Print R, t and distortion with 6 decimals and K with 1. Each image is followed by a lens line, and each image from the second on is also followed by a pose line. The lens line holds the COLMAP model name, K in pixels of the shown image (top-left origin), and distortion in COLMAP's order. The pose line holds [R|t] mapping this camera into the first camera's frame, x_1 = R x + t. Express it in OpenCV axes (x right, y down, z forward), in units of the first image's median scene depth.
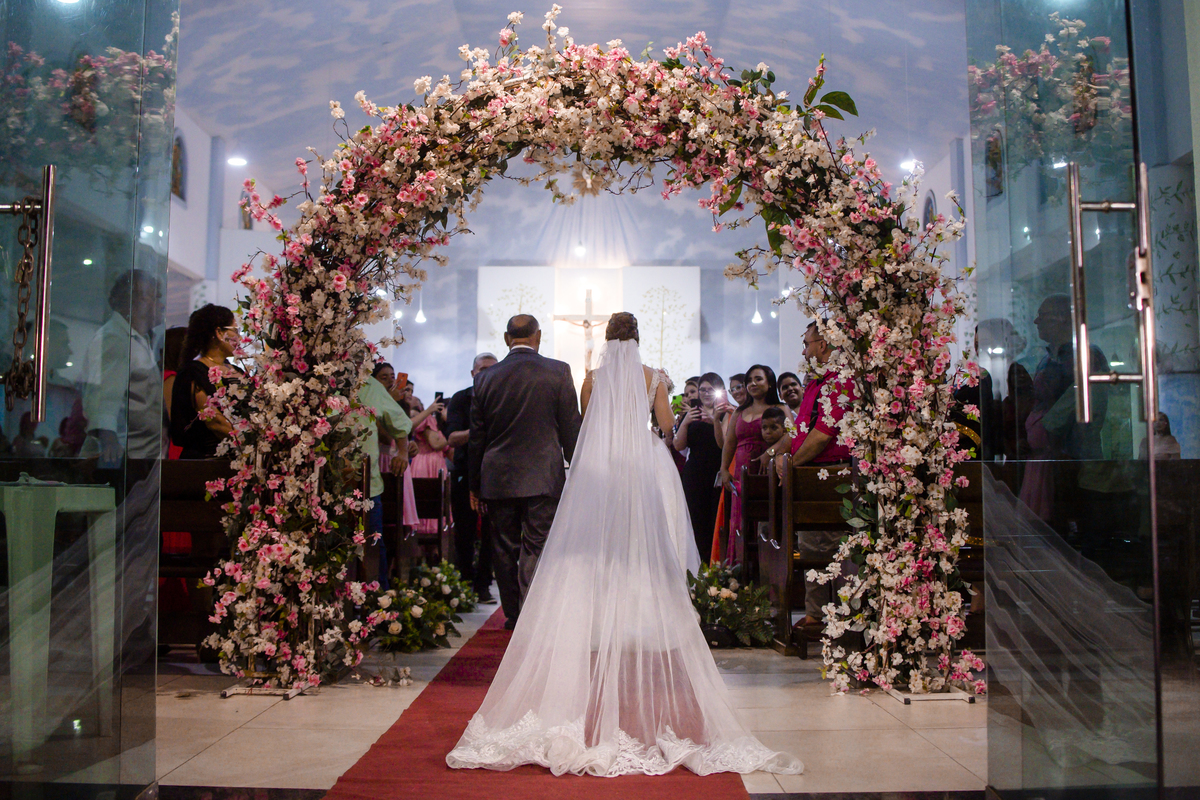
lens RADIAL K [[1204.9, 0, 603.7], [0, 1204.9, 394.6], [0, 0, 1]] dist [-0.007933, 0.000000]
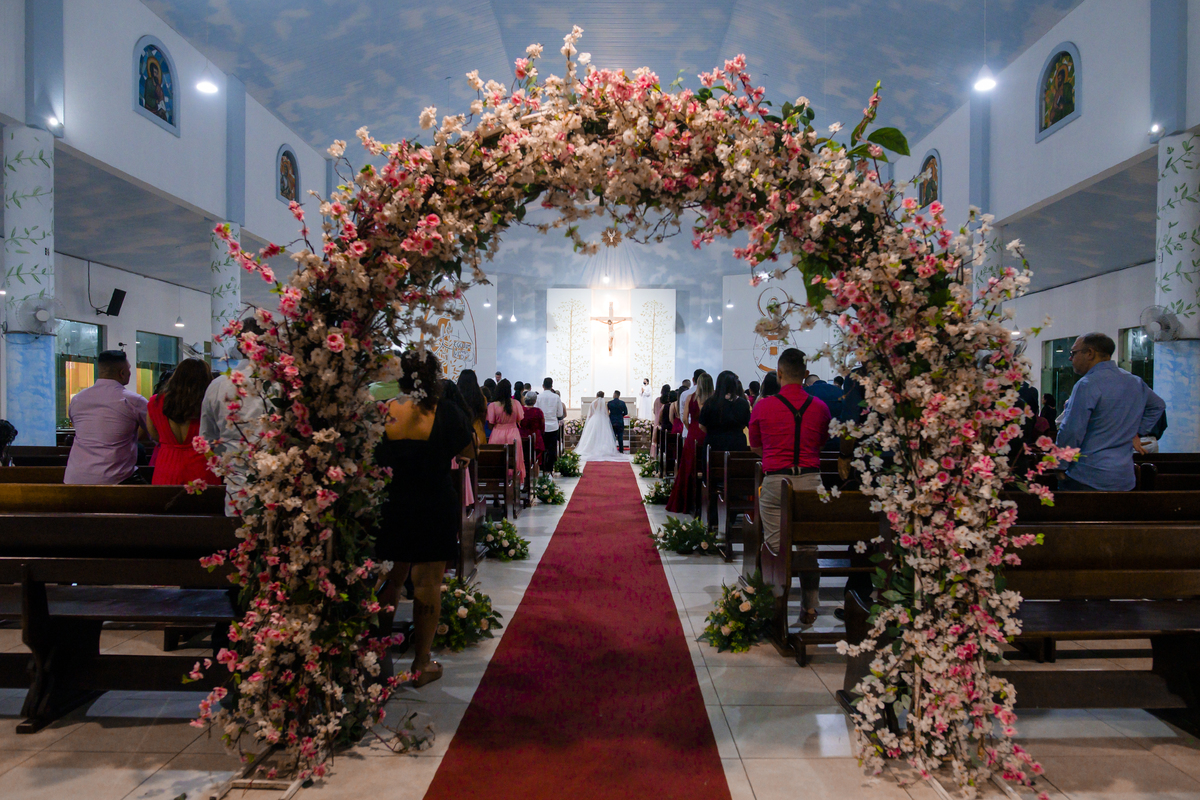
lens RADIAL K [[580.9, 0, 615.4], [0, 580.9, 403.2], [0, 0, 1]] dist [-0.004171, -0.000423]
pose [[0.999984, 0.003932, -0.003967, -0.007985], [-0.003521, 0.995097, 0.098845, -0.089278], [0.004336, -0.098830, 0.995095, 0.551832]]
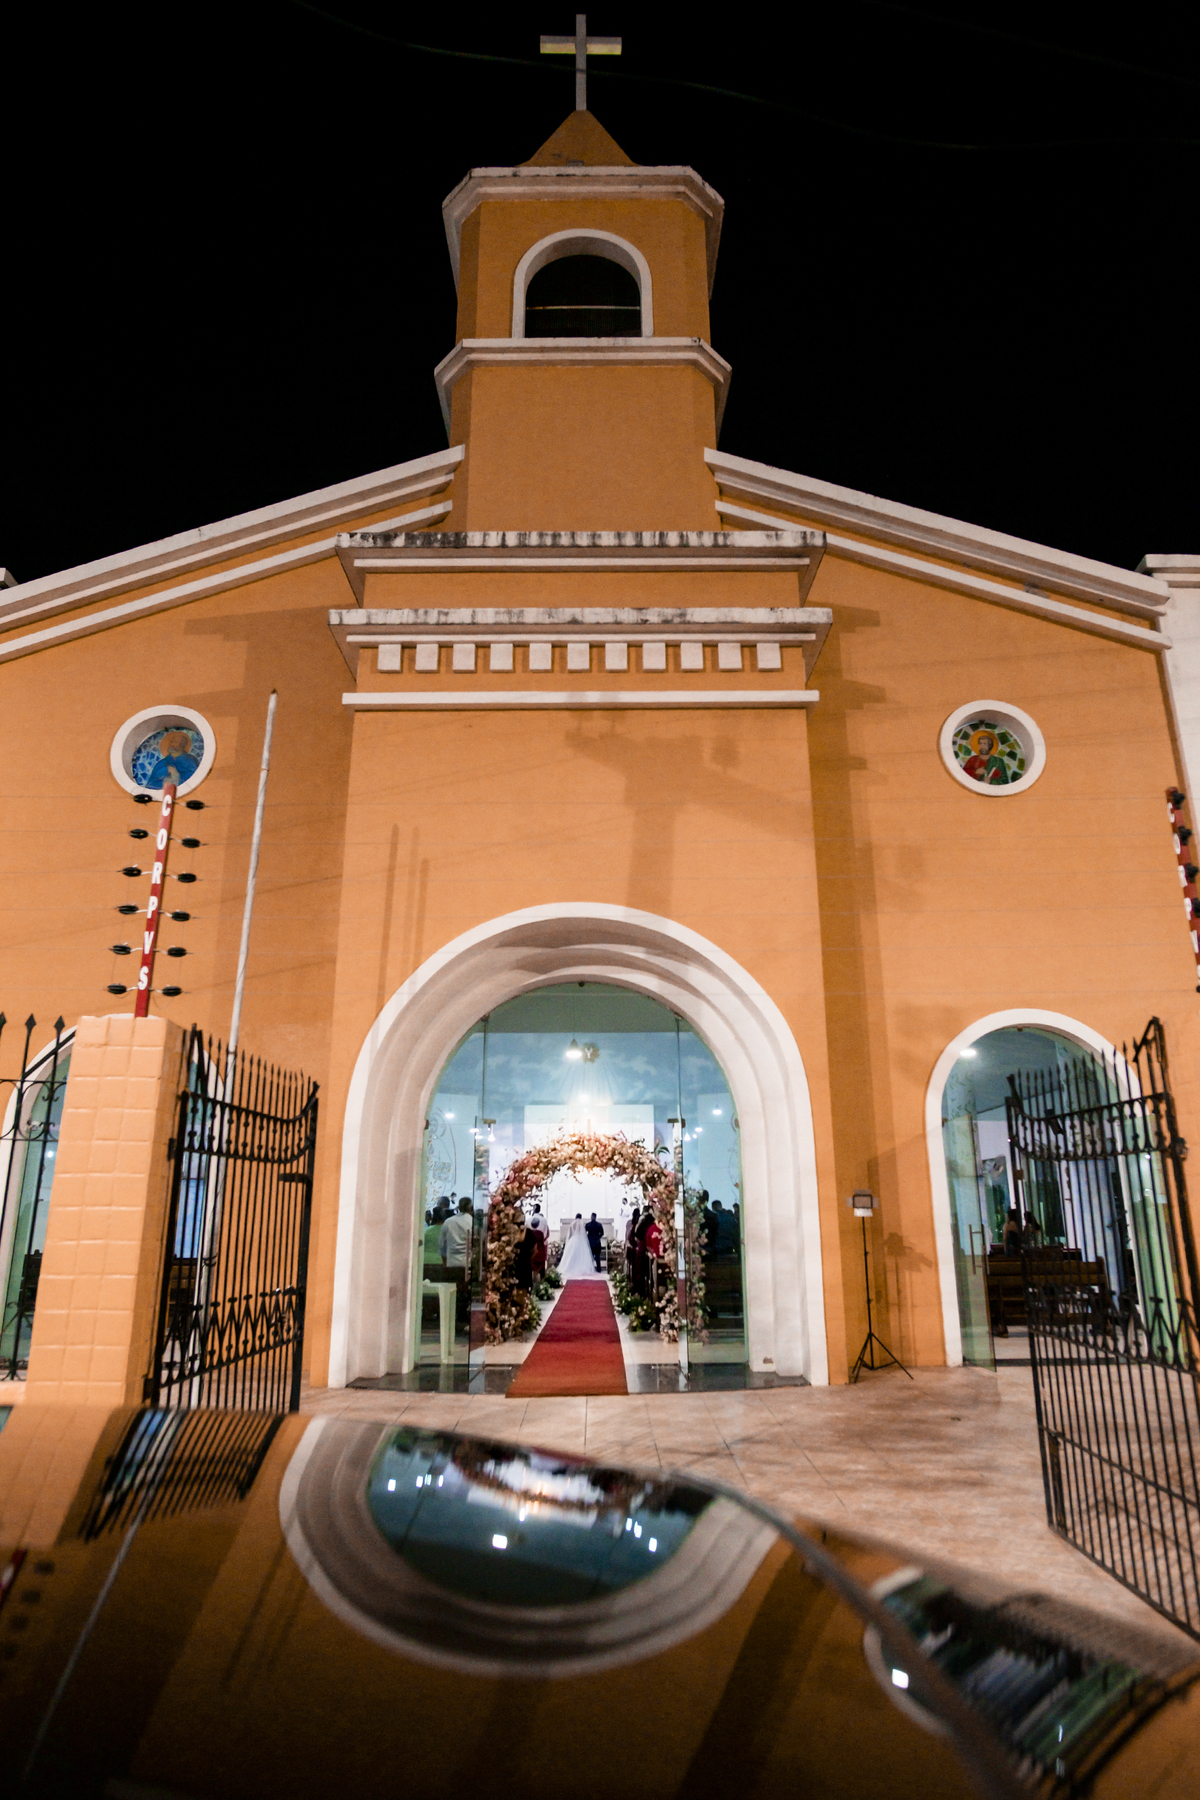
lens RADIAL K [[1067.9, 0, 603.2], [0, 1067.9, 907.9], [0, 0, 1]] dist [-0.007043, -0.000190]
pose [[0.999970, -0.007757, -0.000582, 0.039728], [0.007516, 0.982788, -0.184583, -0.355256], [0.002004, 0.184573, 0.982817, -1.932411]]
